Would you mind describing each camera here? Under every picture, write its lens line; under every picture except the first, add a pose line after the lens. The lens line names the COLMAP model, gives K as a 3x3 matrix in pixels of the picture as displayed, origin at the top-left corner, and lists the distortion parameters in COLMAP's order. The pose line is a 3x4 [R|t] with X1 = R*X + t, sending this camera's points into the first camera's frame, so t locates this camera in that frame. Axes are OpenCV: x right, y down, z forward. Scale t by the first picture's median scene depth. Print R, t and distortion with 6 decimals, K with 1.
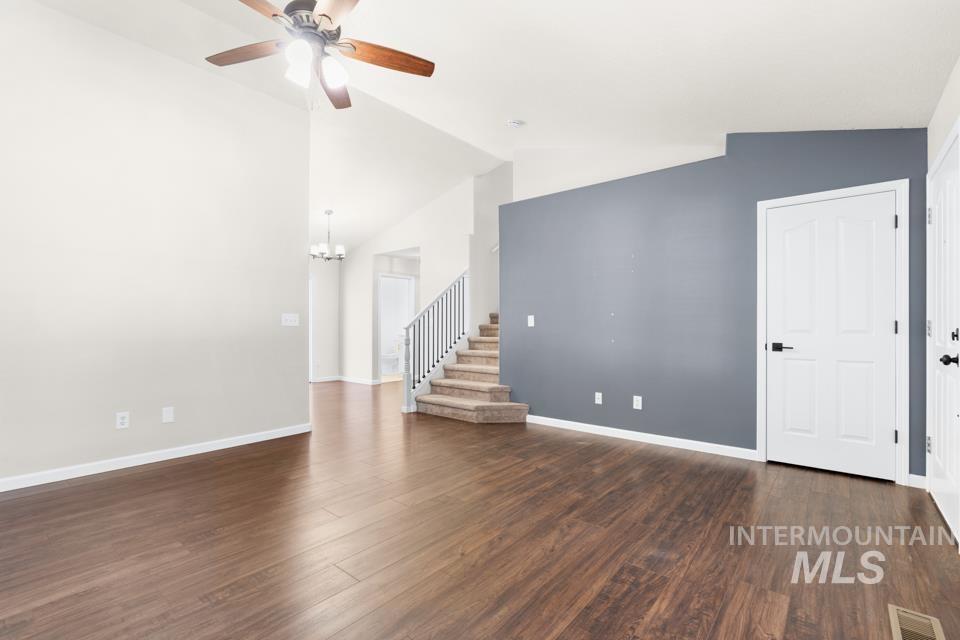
lens RADIAL K [[431.8, 0, 482.3], [0, 431.8, 328.4], [0, 0, 1]] dist [-0.002423, -0.000127]
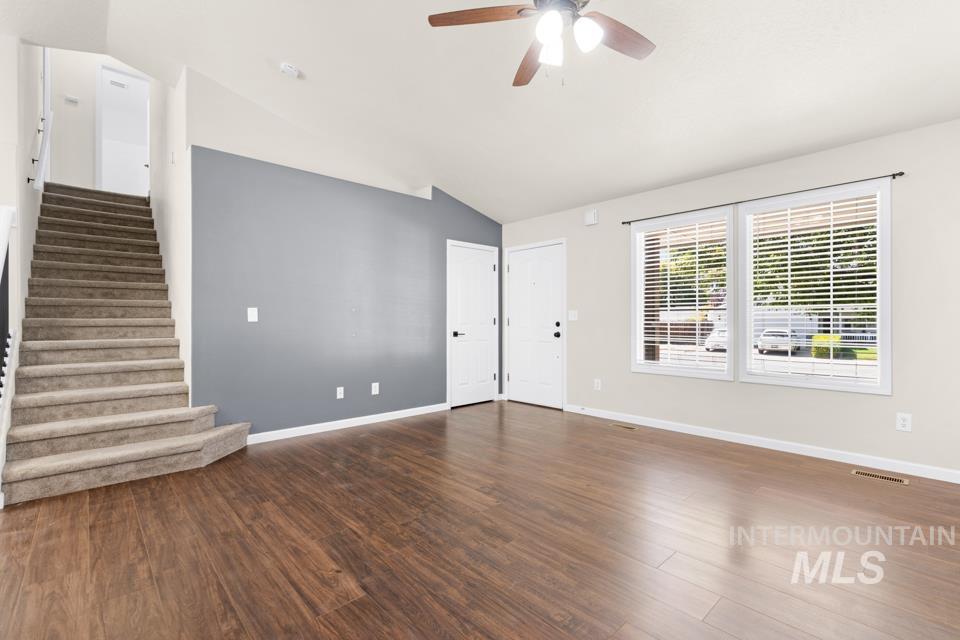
lens RADIAL K [[421.4, 0, 492.0], [0, 421.4, 322.1], [0, 0, 1]] dist [0.000678, -0.000017]
pose [[0.135801, -0.001305, 0.990735, -0.835305], [0.009285, 0.999957, 0.000044, 0.001166], [-0.990693, 0.009193, 0.135807, 0.662066]]
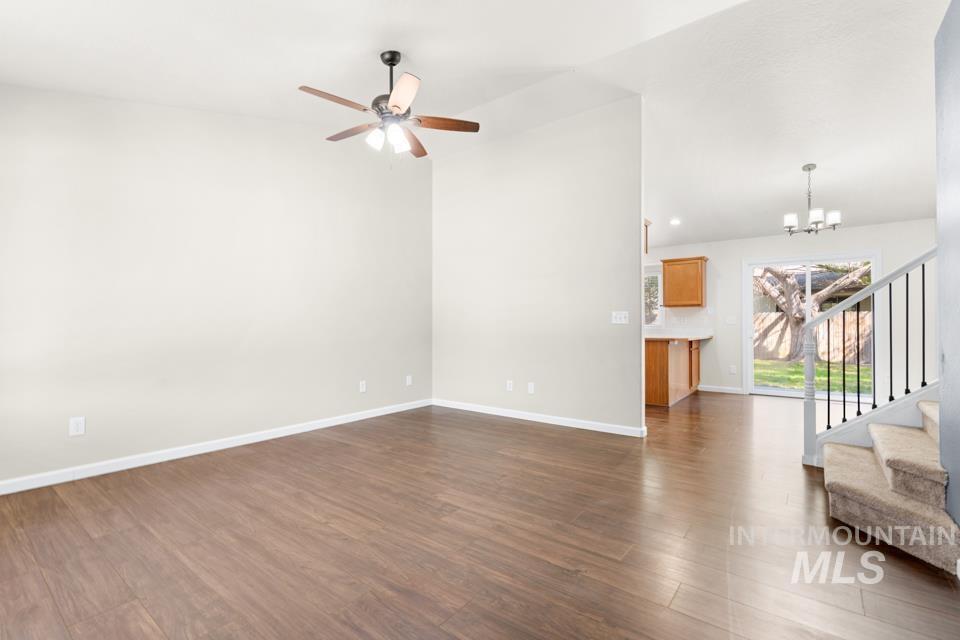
lens RADIAL K [[439.2, 0, 496.0], [0, 439.2, 322.8], [0, 0, 1]] dist [-0.004080, -0.000400]
pose [[0.037046, -0.007133, -0.999288, 0.670943], [-0.004555, 0.999963, -0.007306, 0.001430], [0.999303, 0.004823, 0.037012, 0.830971]]
